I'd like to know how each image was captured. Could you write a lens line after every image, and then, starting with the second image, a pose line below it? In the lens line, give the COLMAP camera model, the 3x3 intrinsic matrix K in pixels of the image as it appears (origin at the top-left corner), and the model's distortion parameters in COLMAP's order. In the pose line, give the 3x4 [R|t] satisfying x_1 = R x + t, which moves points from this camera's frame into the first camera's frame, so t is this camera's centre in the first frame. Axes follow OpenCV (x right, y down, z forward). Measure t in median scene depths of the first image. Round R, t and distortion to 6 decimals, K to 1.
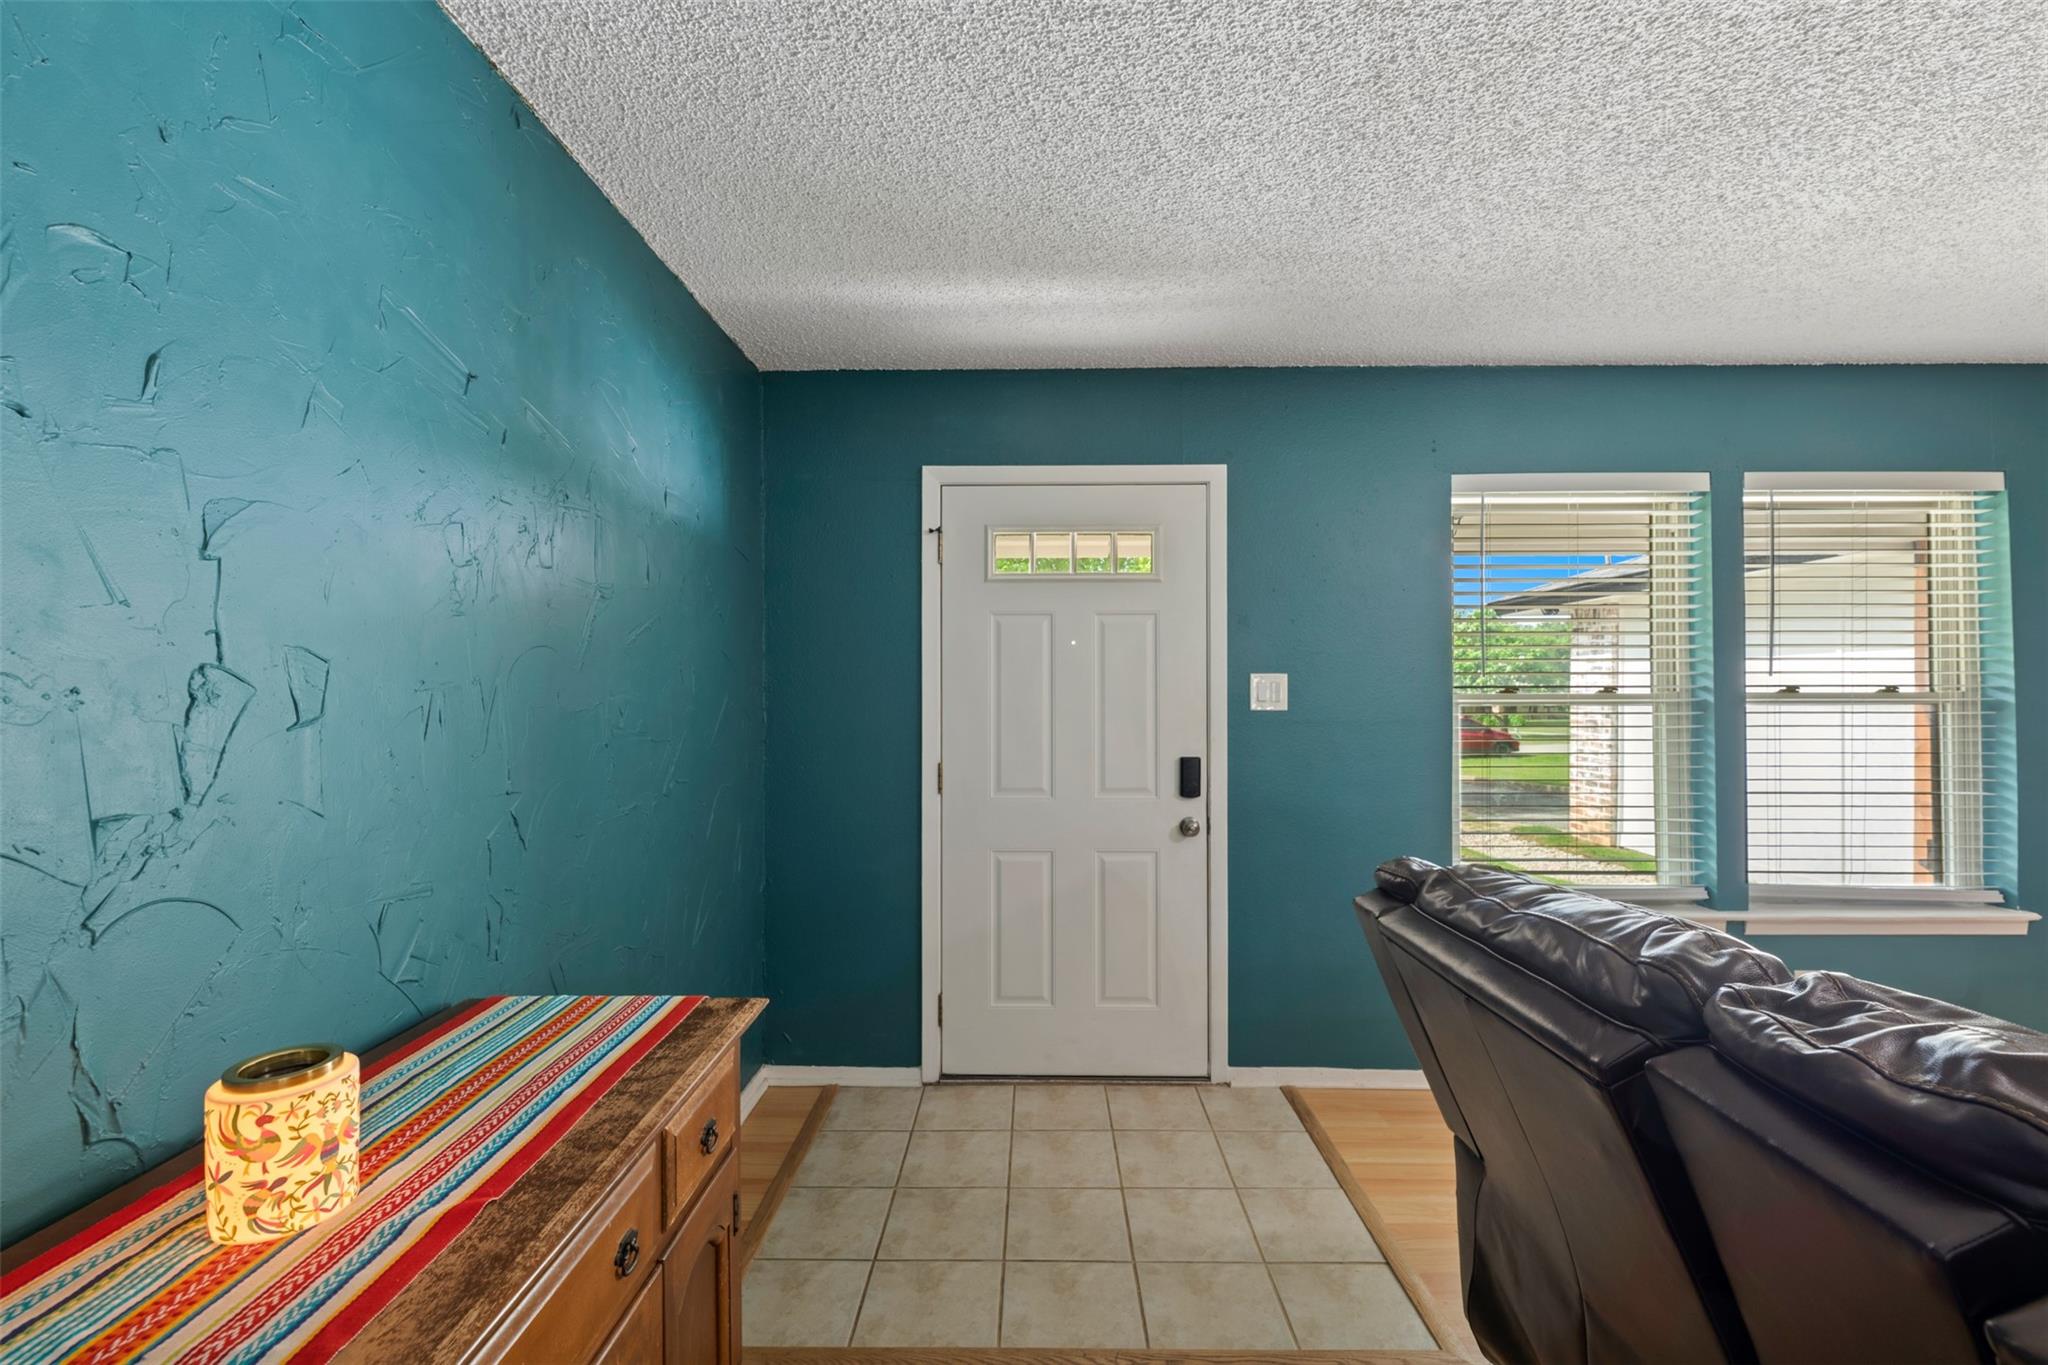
lens RADIAL K [[873.2, 0, 1029.2], [0, 873.2, 683.5], [0, 0, 1]] dist [-0.004234, 0.000046]
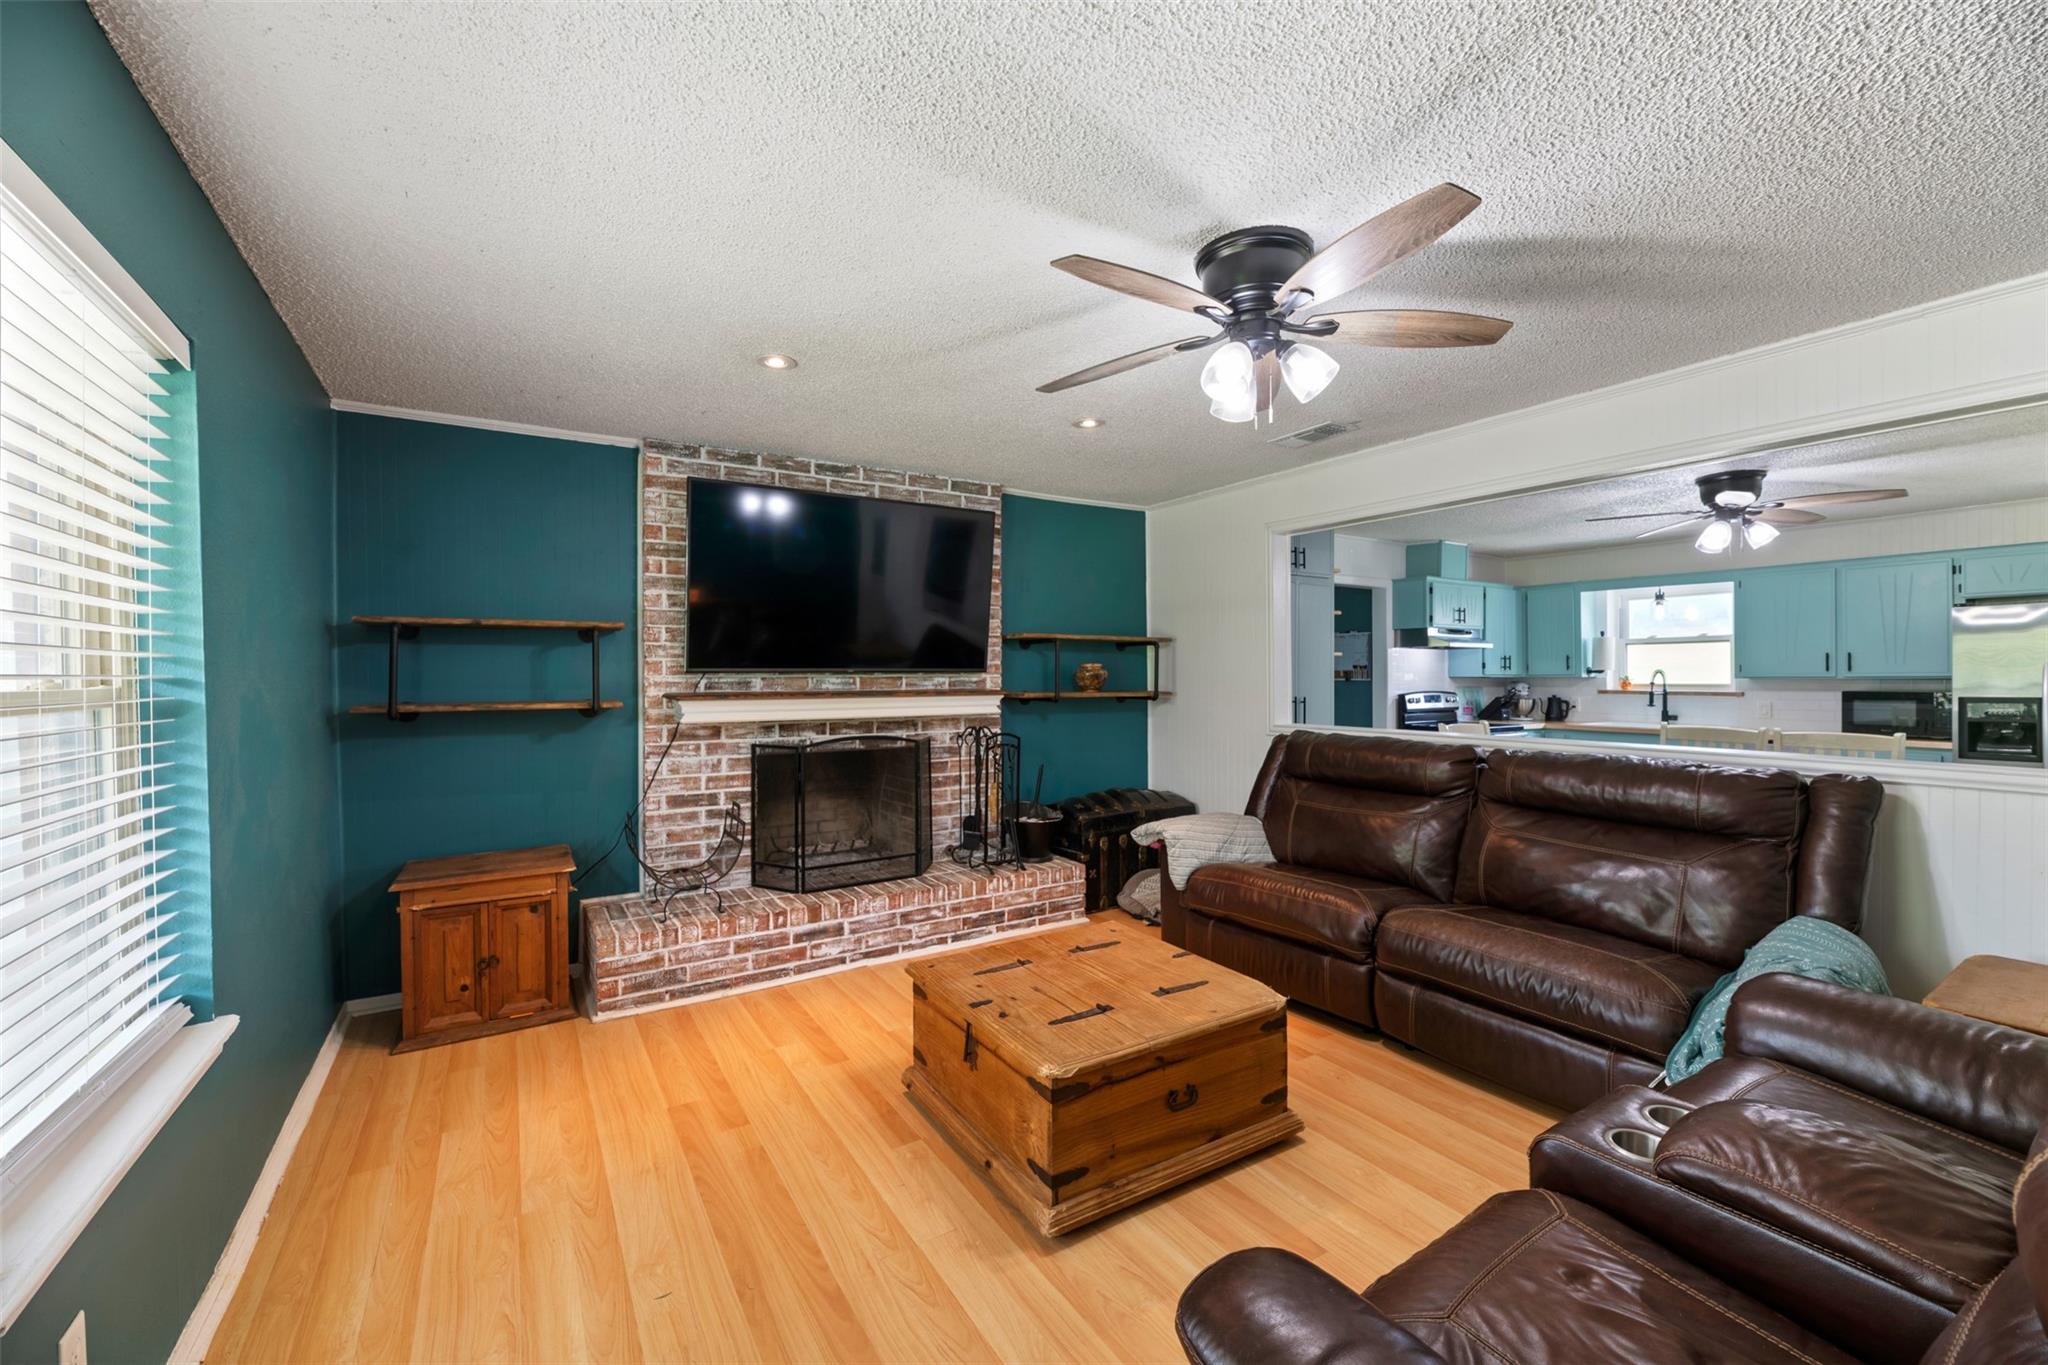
lens RADIAL K [[824.5, 0, 1016.9], [0, 824.5, 679.7], [0, 0, 1]] dist [-0.003562, -0.001300]
pose [[-0.543220, -0.002278, 0.839587, 0.286567], [0.002061, 0.999990, 0.004047, 0.003202], [-0.839588, 0.003929, -0.543210, 0.816689]]
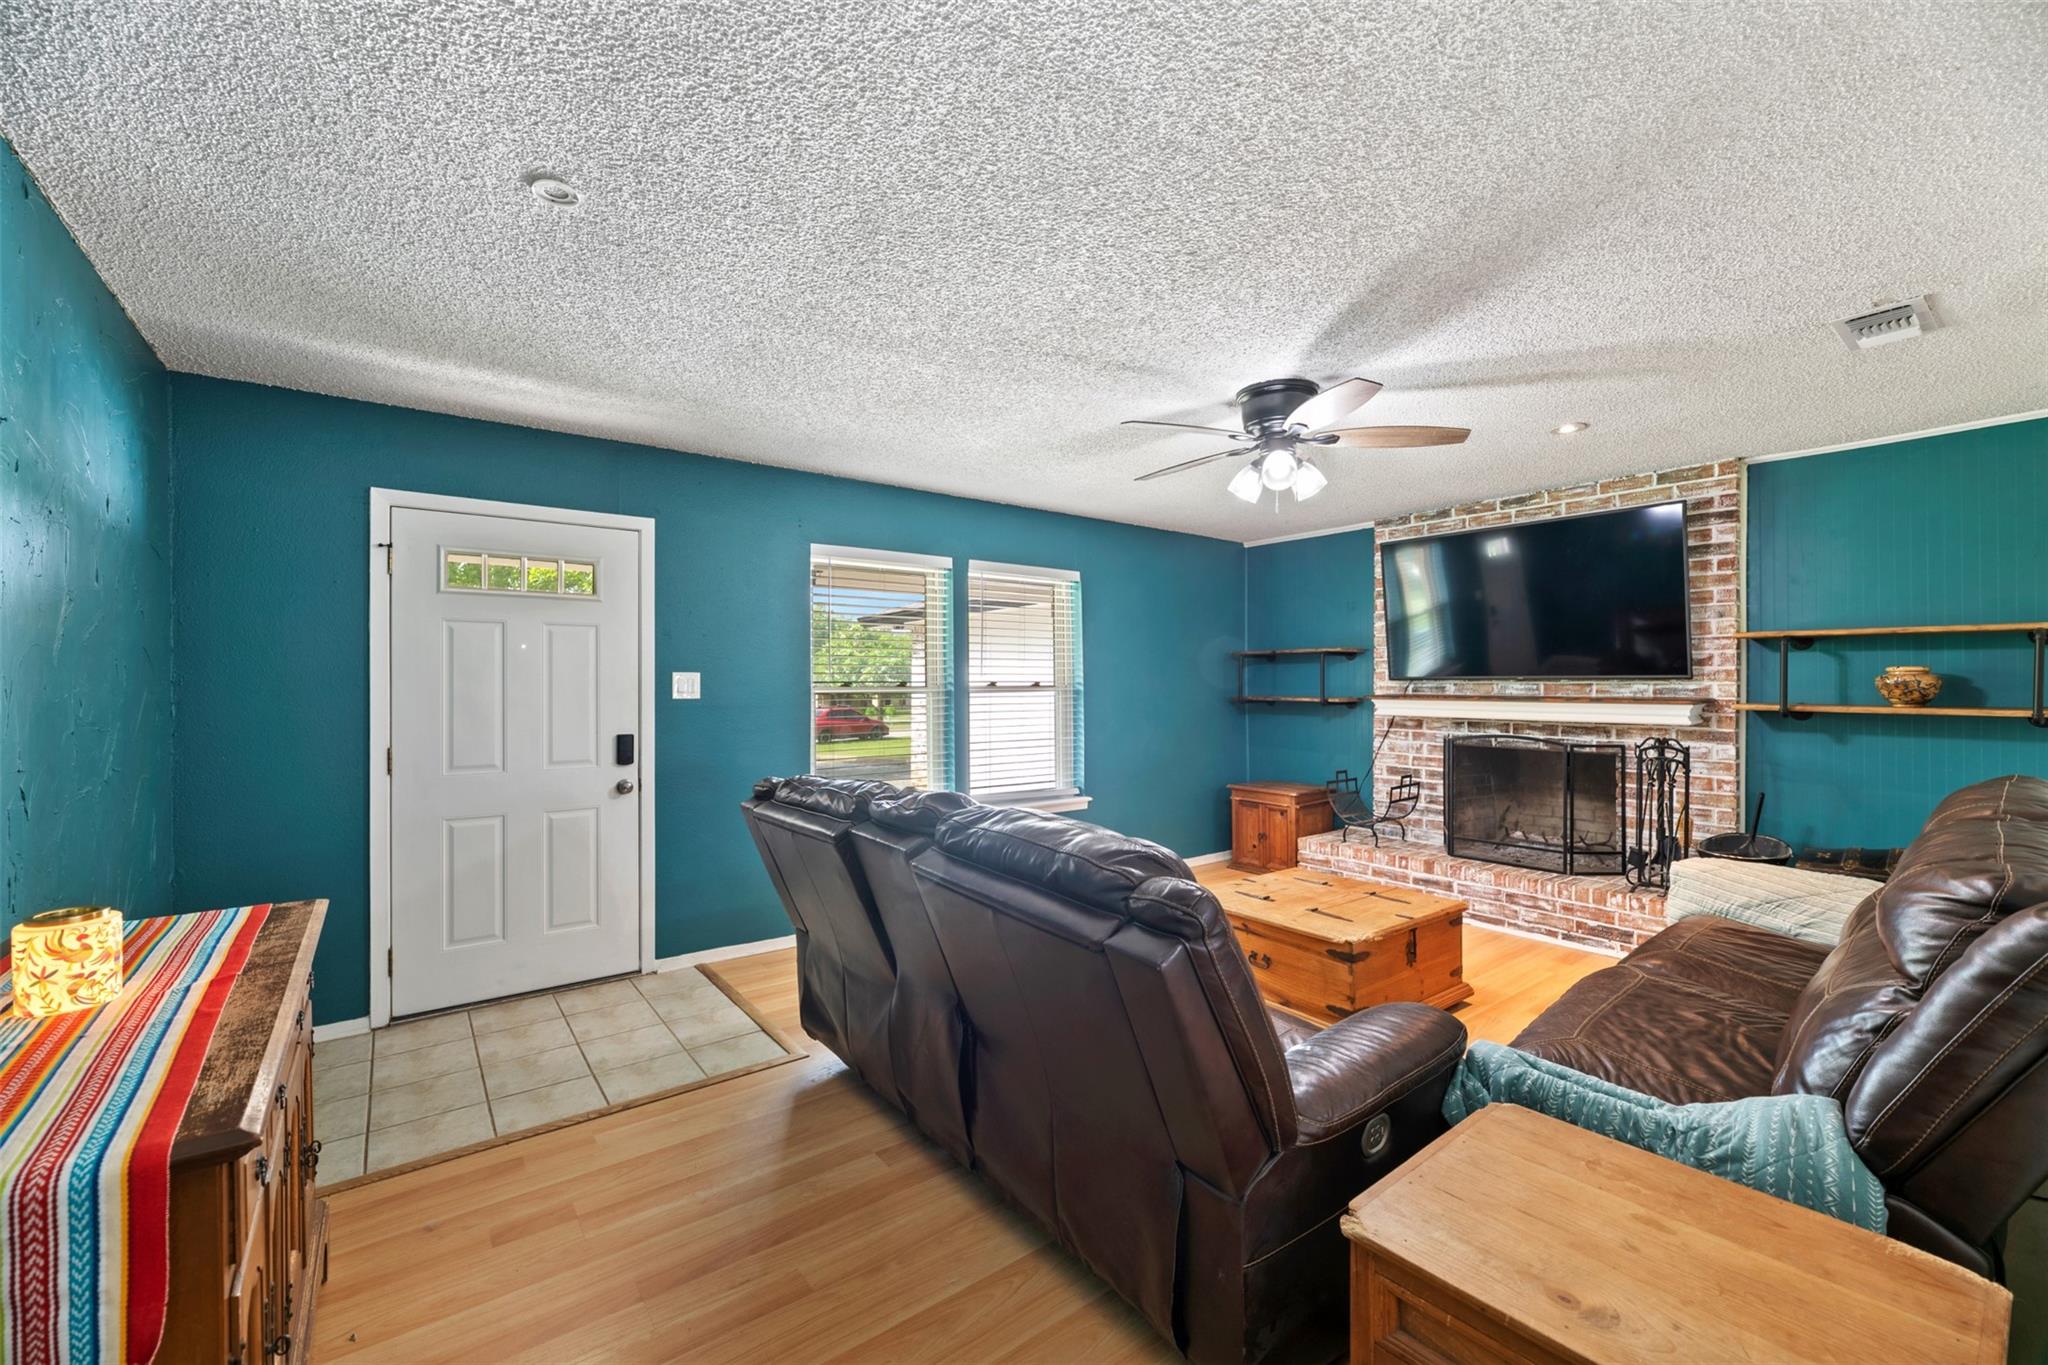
lens RADIAL K [[824.5, 0, 1020.1], [0, 824.5, 681.7], [0, 0, 1]] dist [-0.003562, -0.001300]
pose [[0.788855, 0.001115, 0.614579, -0.115000], [-0.002356, 0.999996, 0.001210, 0.000636], [-0.614575, -0.002402, 0.788855, -0.370343]]
